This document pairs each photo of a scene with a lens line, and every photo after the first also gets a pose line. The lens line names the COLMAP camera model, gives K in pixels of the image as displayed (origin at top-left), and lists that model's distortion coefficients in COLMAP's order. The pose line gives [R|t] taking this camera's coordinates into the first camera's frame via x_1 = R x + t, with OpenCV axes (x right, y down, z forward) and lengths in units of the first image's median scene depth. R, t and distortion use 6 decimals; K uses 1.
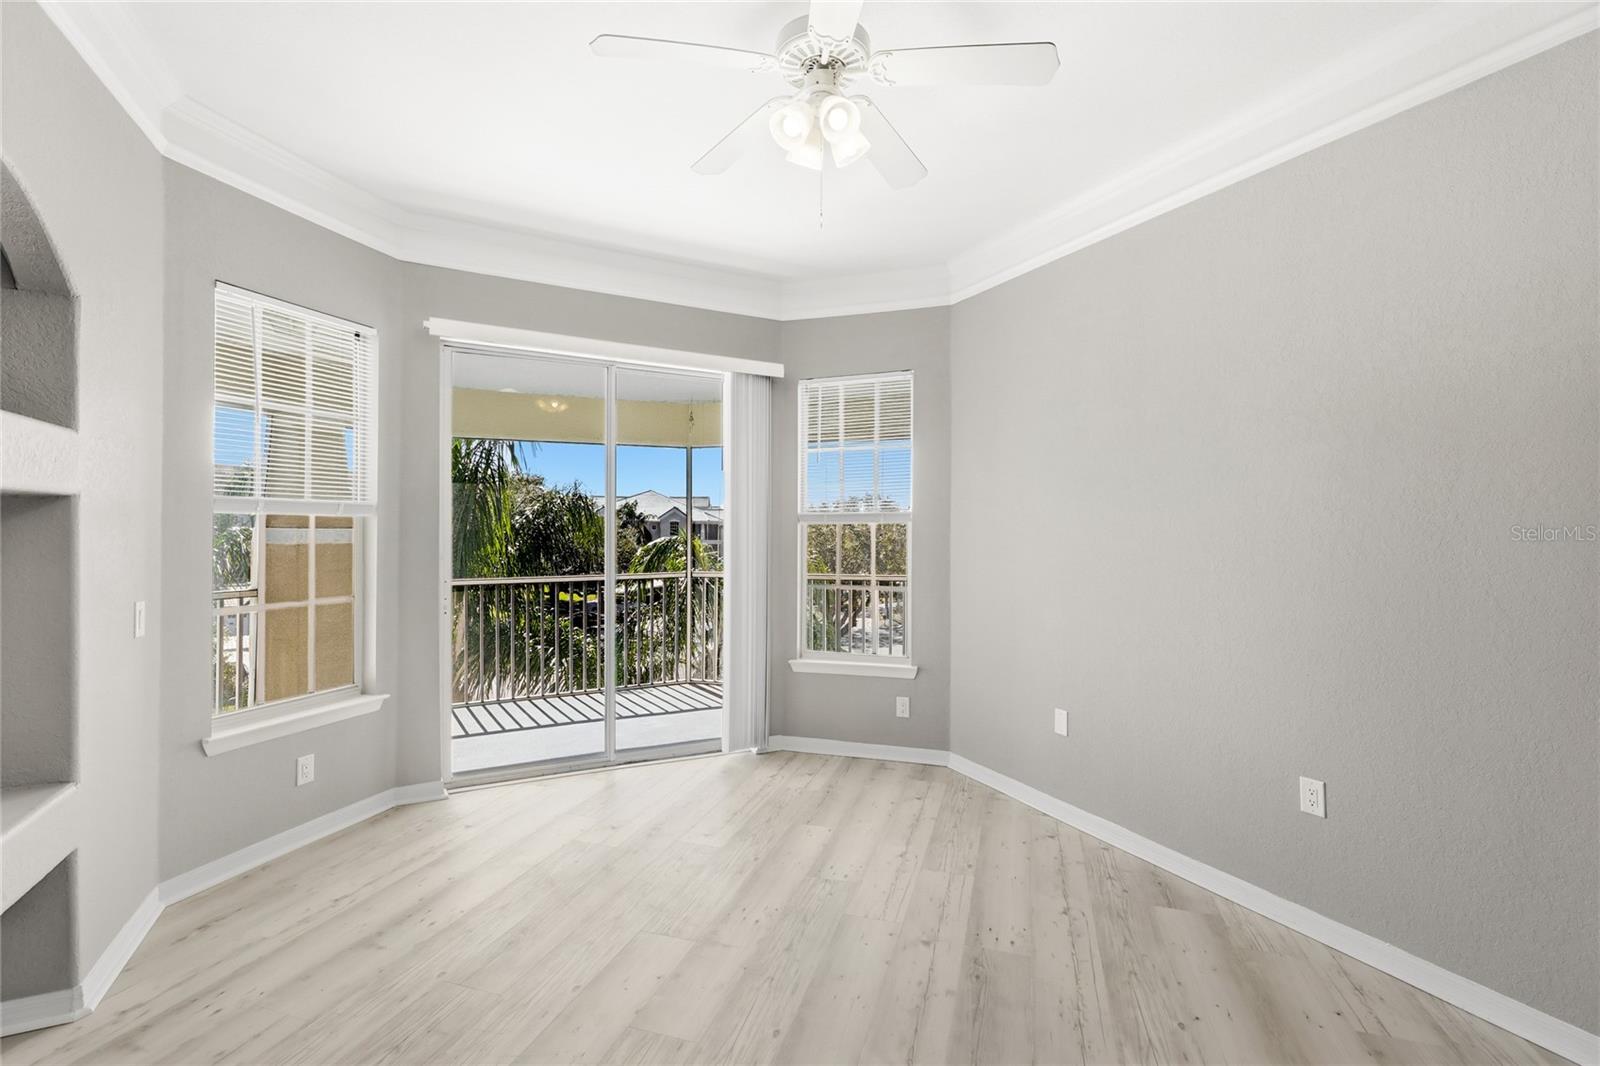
lens RADIAL K [[708.4, 0, 800.0], [0, 708.4, 533.0], [0, 0, 1]] dist [0.001188, 0.000077]
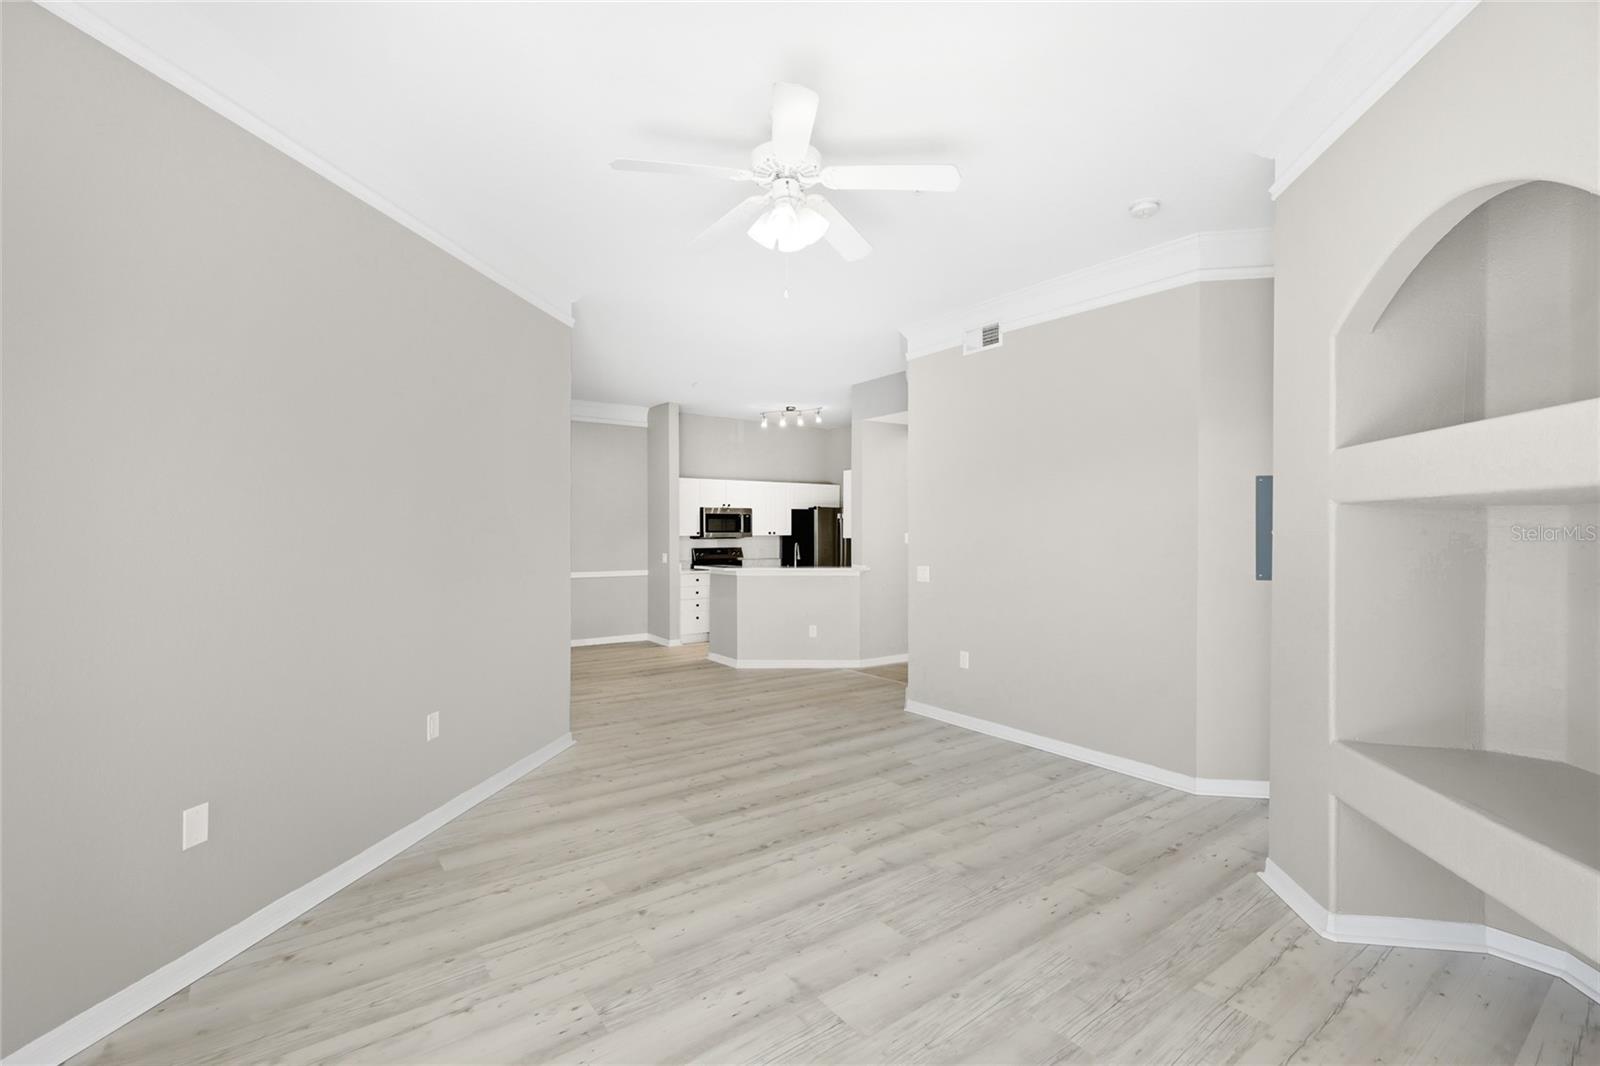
lens RADIAL K [[708.4, 0, 800.0], [0, 708.4, 533.0], [0, 0, 1]] dist [0.001188, 0.000077]
pose [[-0.806297, -0.007353, 0.591466, -0.363233], [-0.003938, 0.999967, 0.007063, -0.002330], [-0.591498, 0.003365, -0.806299, 0.968886]]
